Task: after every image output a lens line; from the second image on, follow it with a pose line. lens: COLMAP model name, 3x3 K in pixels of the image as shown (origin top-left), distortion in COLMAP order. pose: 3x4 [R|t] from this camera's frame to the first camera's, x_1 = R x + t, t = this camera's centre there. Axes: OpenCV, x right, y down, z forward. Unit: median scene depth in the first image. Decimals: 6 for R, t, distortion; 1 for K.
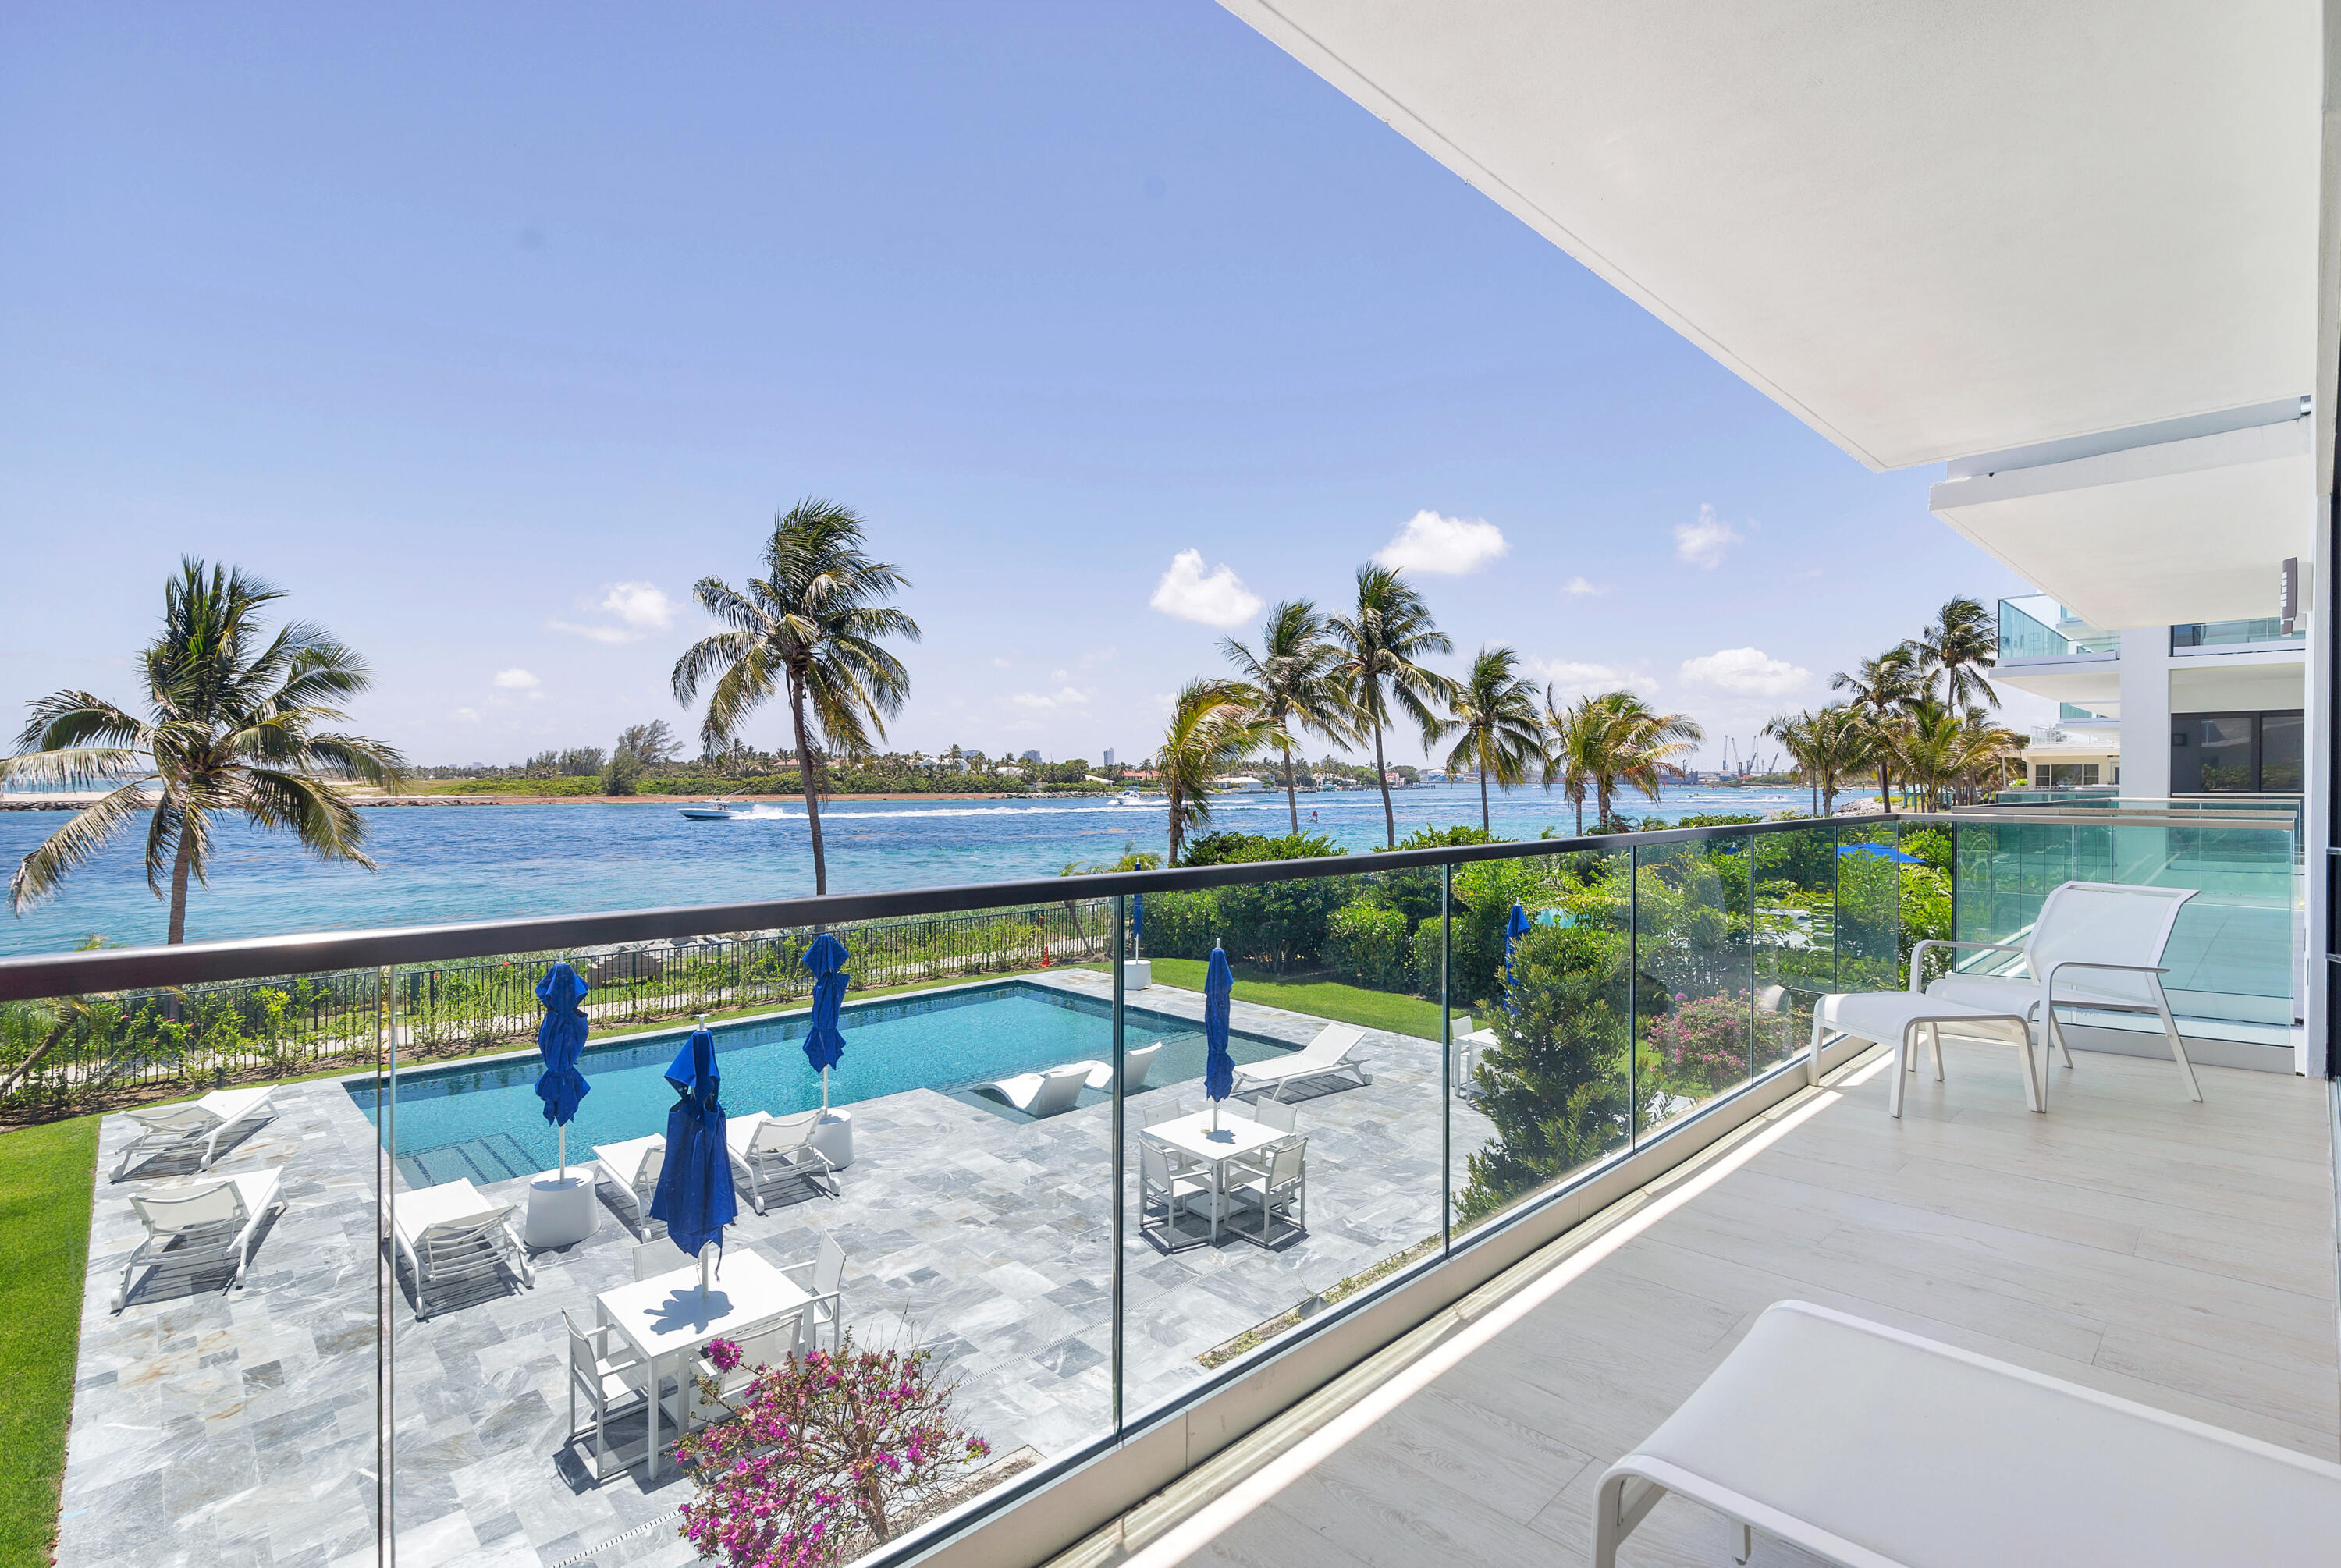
lens RADIAL K [[1080.6, 0, 1140.9], [0, 1080.6, 790.7], [0, 0, 1]] dist [-0.001330, 0.001000]
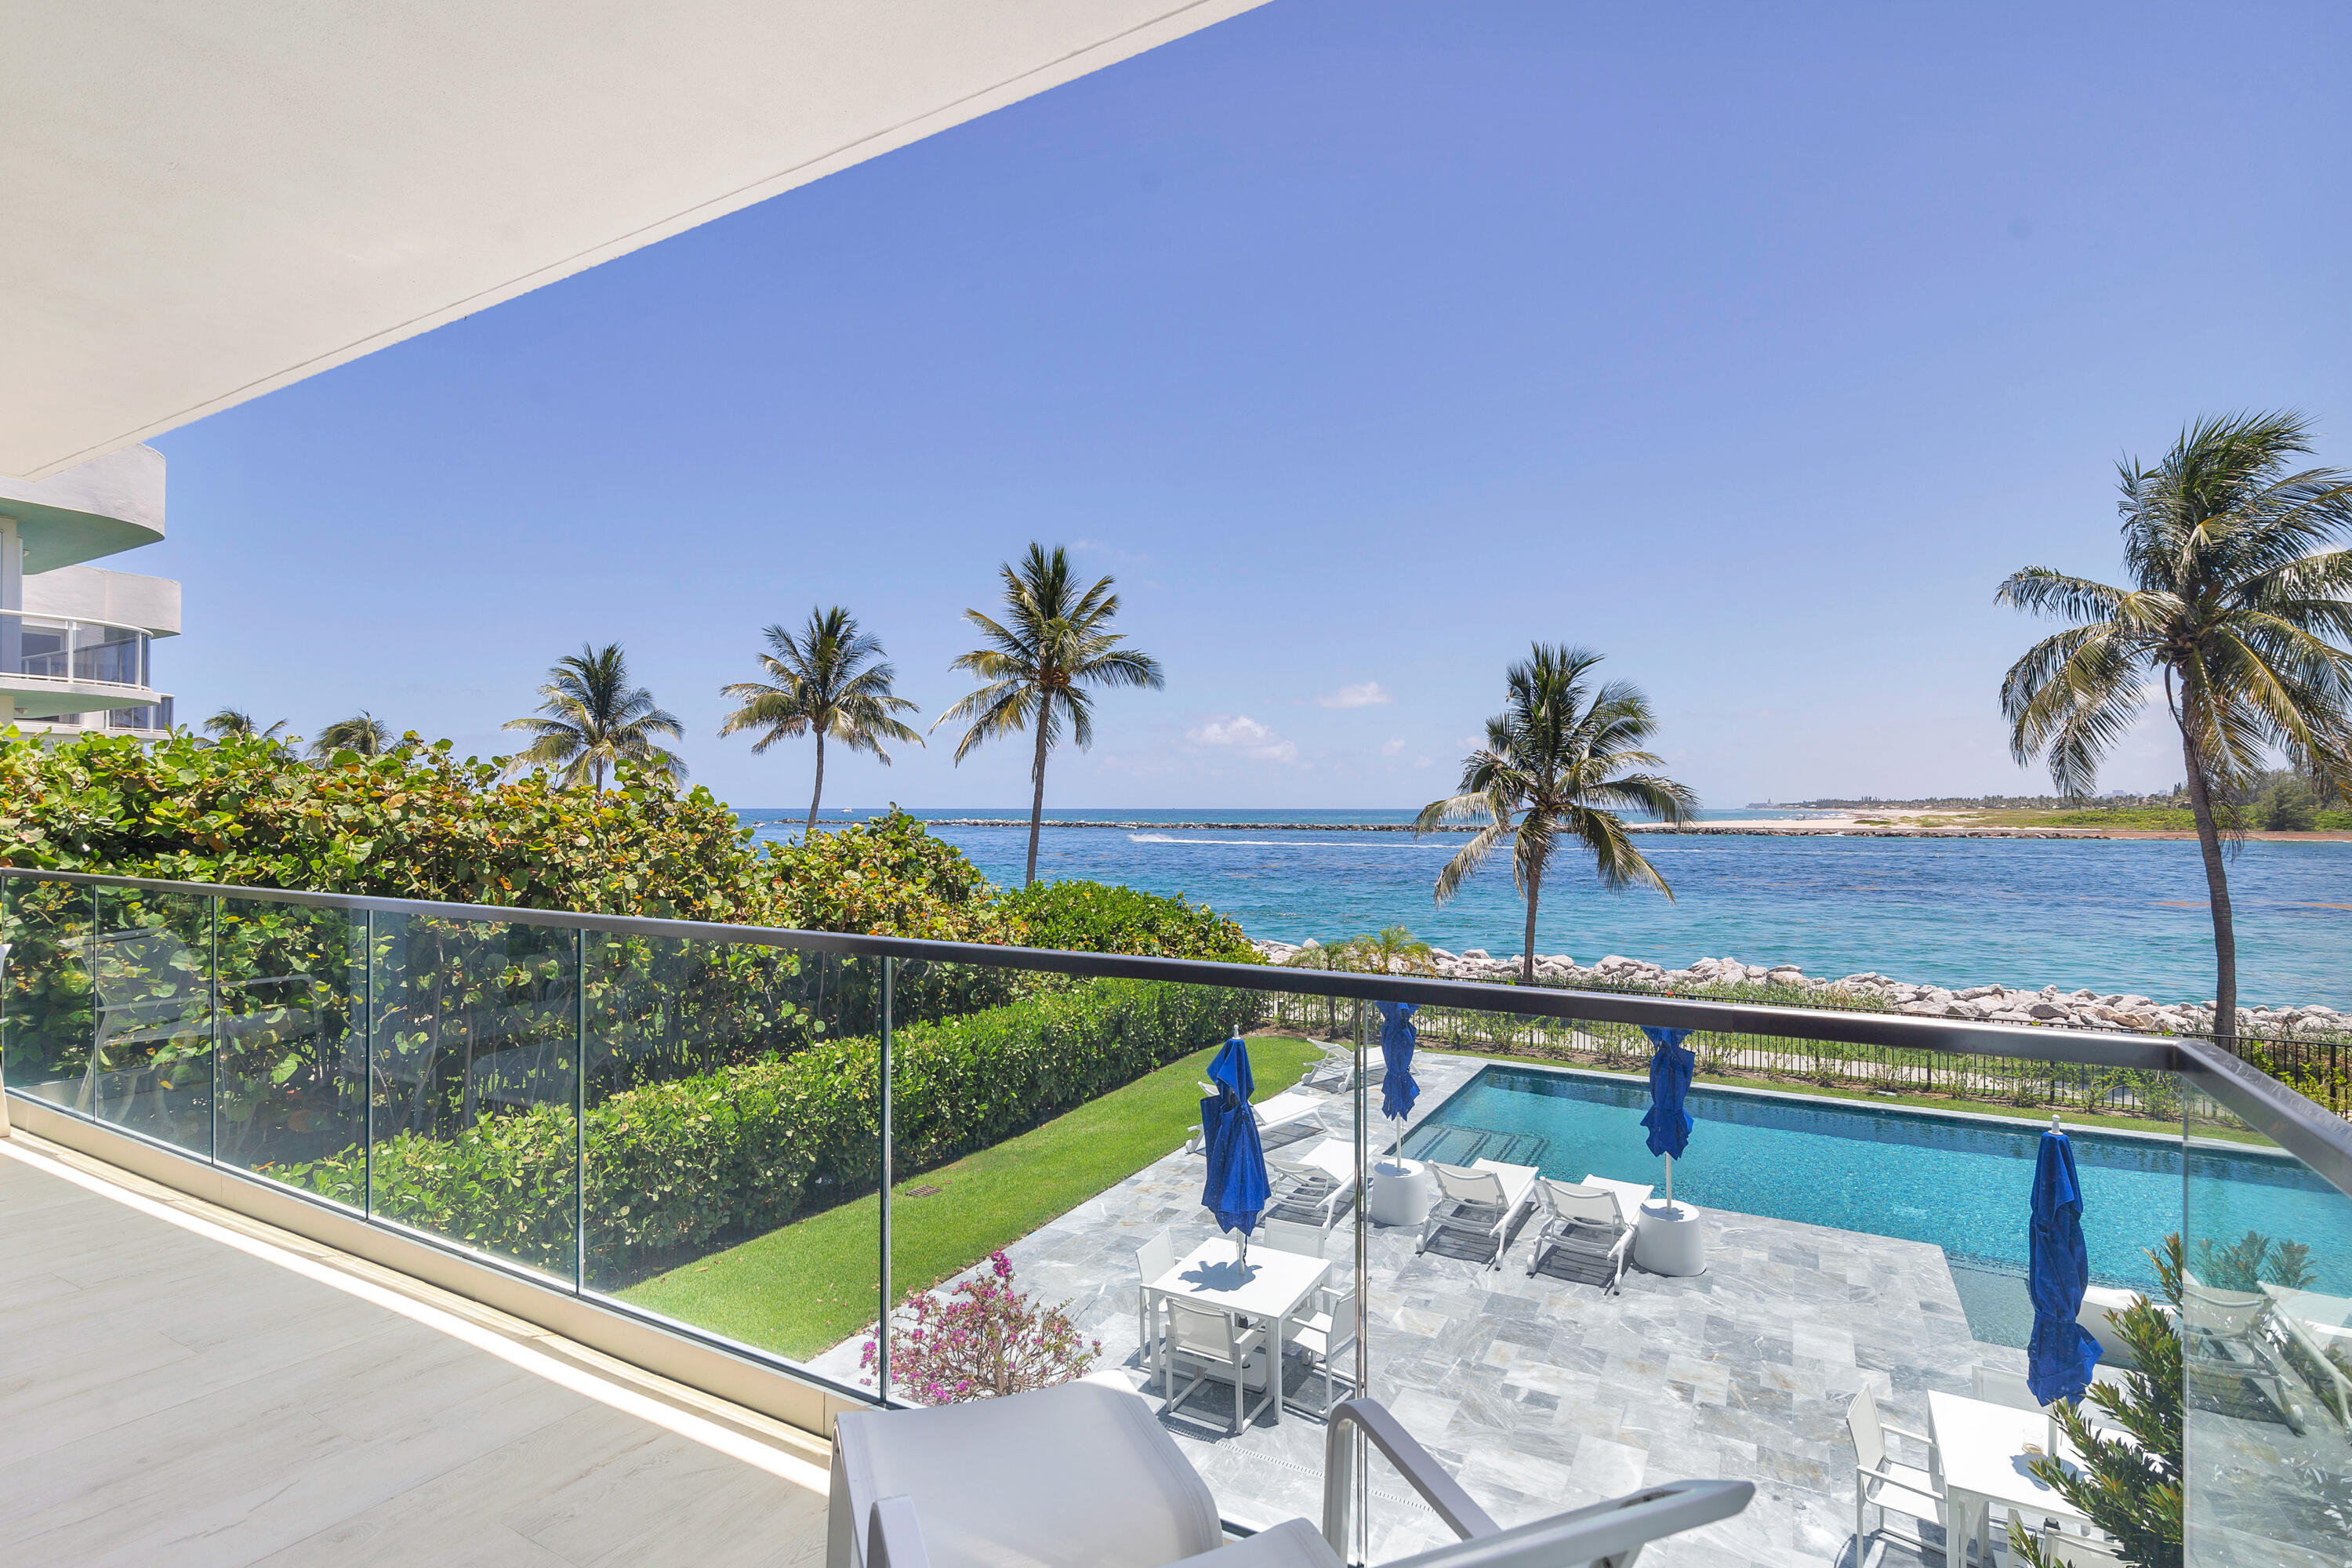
lens RADIAL K [[1085.8, 0, 1173.3], [0, 1085.8, 808.4], [0, 0, 1]] dist [-0.001330, 0.001000]
pose [[0.308455, -0.001348, -0.951238, 0.209920], [-0.009919, 0.999940, -0.004633, -0.006701], [0.951187, 0.010864, 0.308424, 0.176273]]
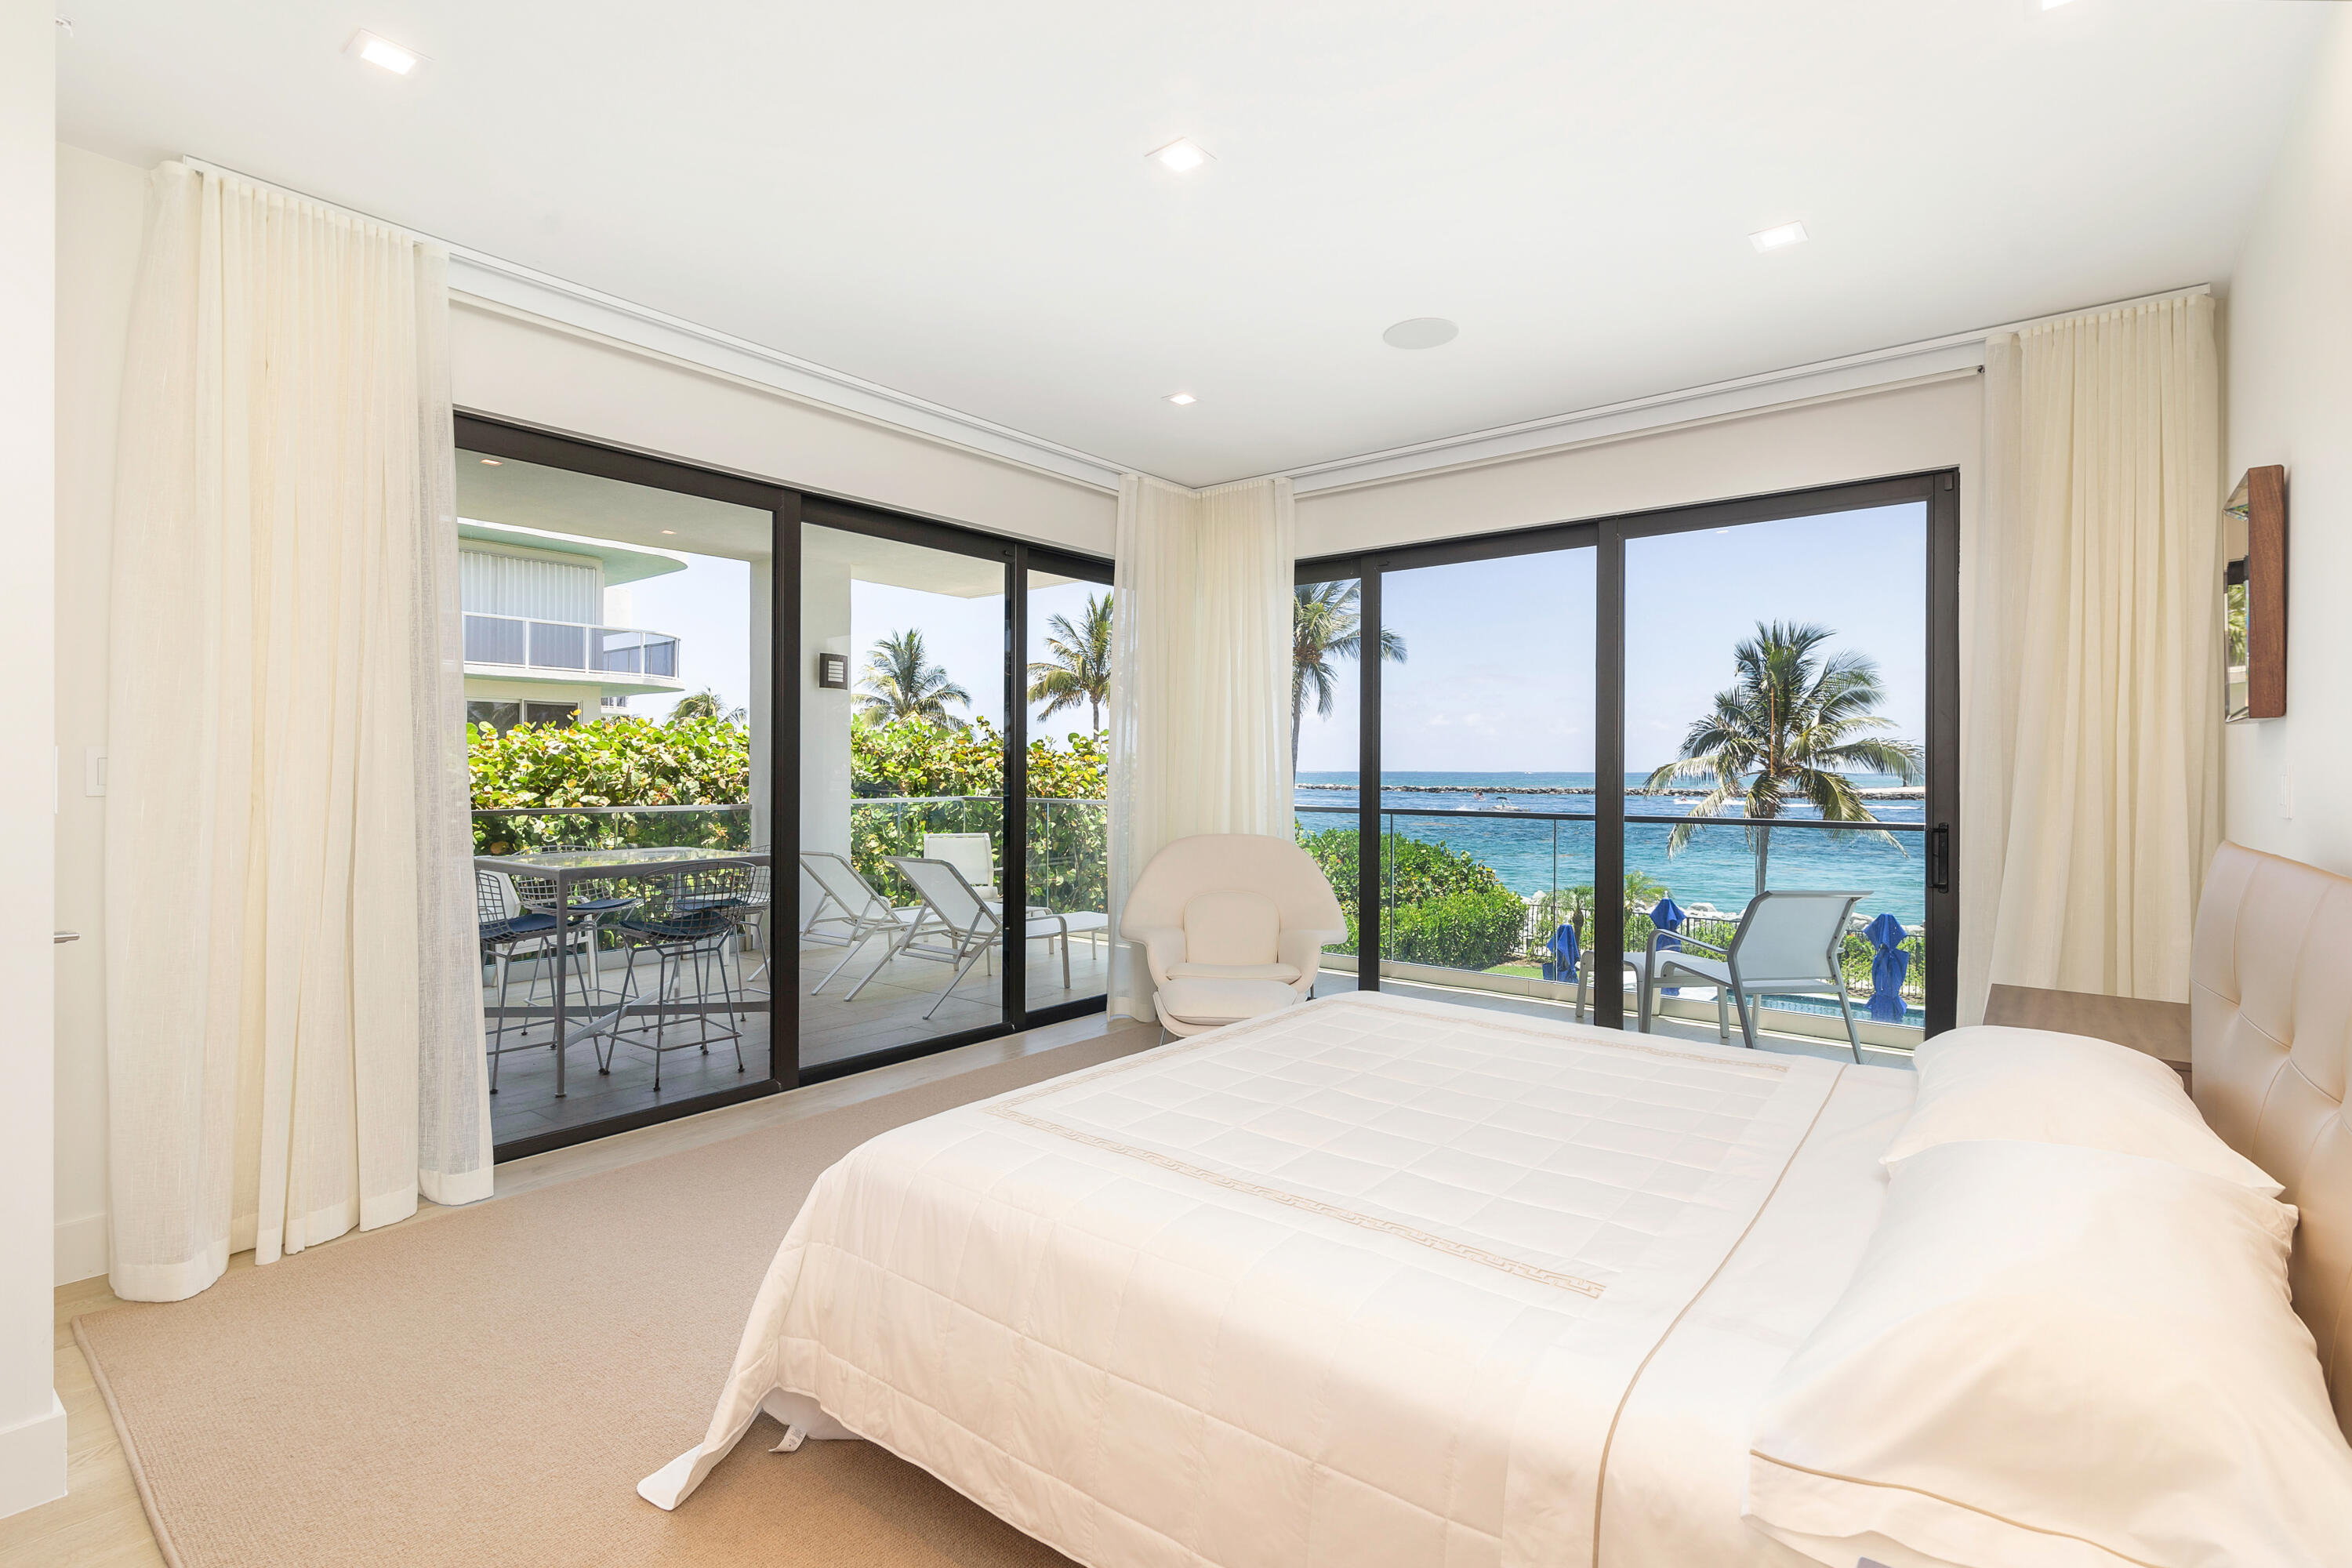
lens RADIAL K [[1085.8, 0, 1174.1], [0, 1085.8, 754.9], [0, 0, 1]] dist [-0.001330, 0.001000]
pose [[0.143880, -0.014628, -0.989487, 0.387683], [-0.013844, 0.999763, -0.016793, -0.003550], [0.989498, 0.016115, 0.143644, 0.030682]]
